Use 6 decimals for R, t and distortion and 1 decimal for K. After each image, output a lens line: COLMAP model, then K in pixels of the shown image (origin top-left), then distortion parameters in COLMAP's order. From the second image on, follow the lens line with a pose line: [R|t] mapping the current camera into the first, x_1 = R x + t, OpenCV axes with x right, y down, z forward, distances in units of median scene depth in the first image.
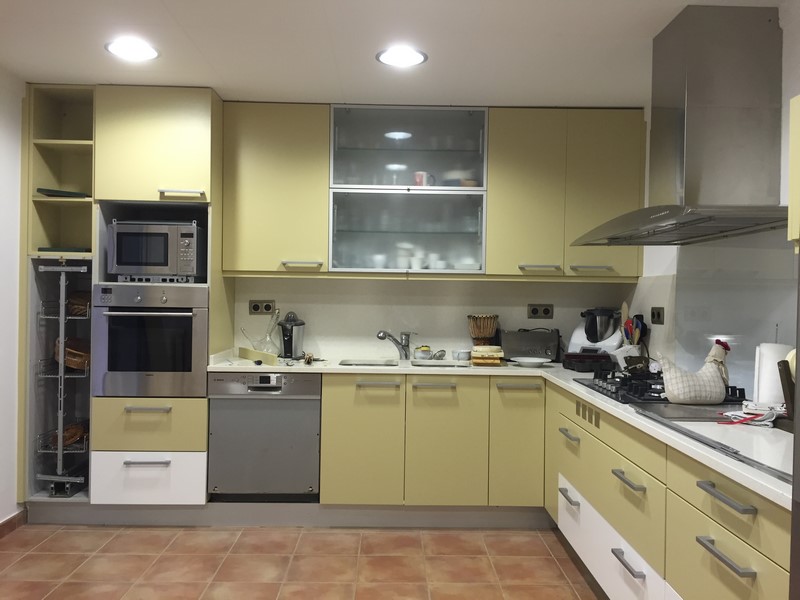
lens RADIAL K [[687.2, 0, 402.9], [0, 687.2, 300.6], [0, 0, 1]] dist [0.075222, -0.099402]
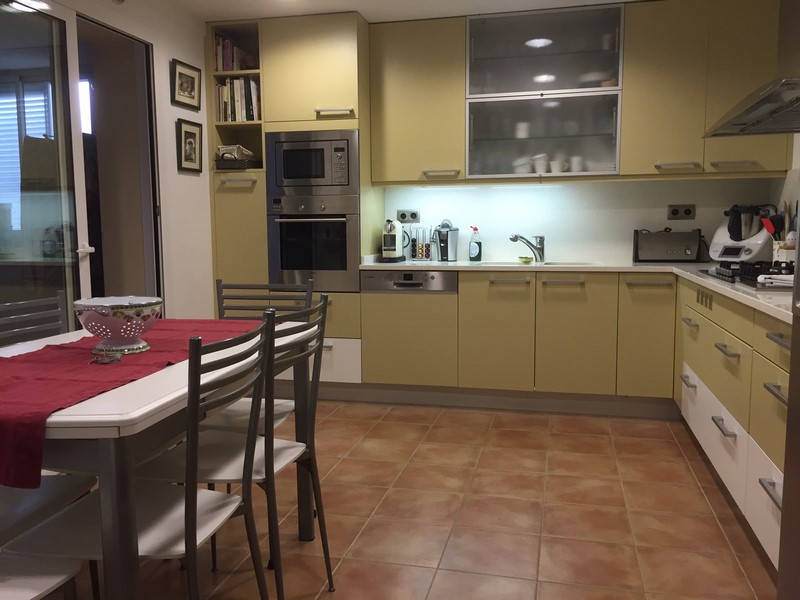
lens RADIAL K [[687.2, 0, 398.4], [0, 687.2, 301.9], [0, 0, 1]] dist [0.075222, -0.099402]
pose [[0.967173, 0.005998, -0.254048, 0.069592], [0.019002, 0.995215, 0.095840, 0.046792], [0.253408, -0.097521, 0.962431, -0.088918]]
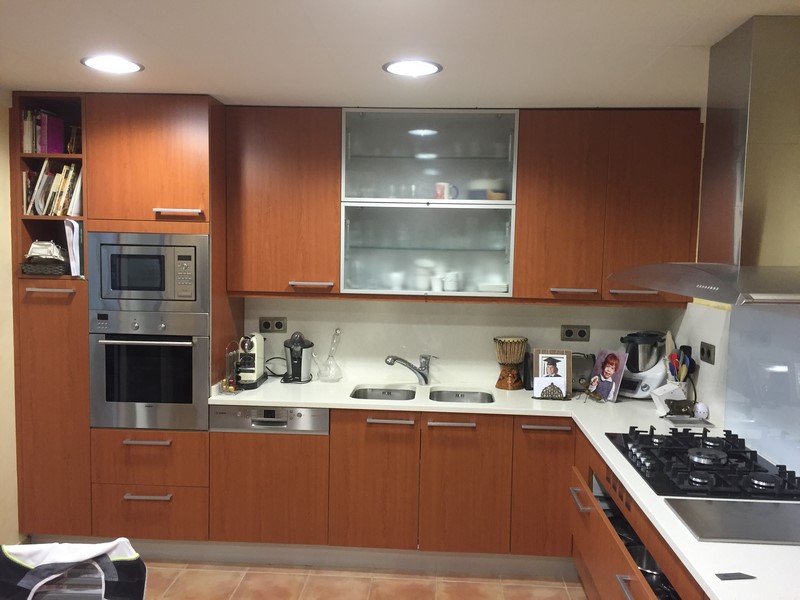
lens RADIAL K [[687.2, 0, 401.5], [0, 687.2, 302.0], [0, 0, 1]] dist [0.075222, -0.099402]
pose [[0.997261, 0.011753, -0.073025, 0.043232], [-0.006719, 0.997607, 0.068806, -0.099770], [0.073659, -0.068127, 0.994954, 0.096902]]
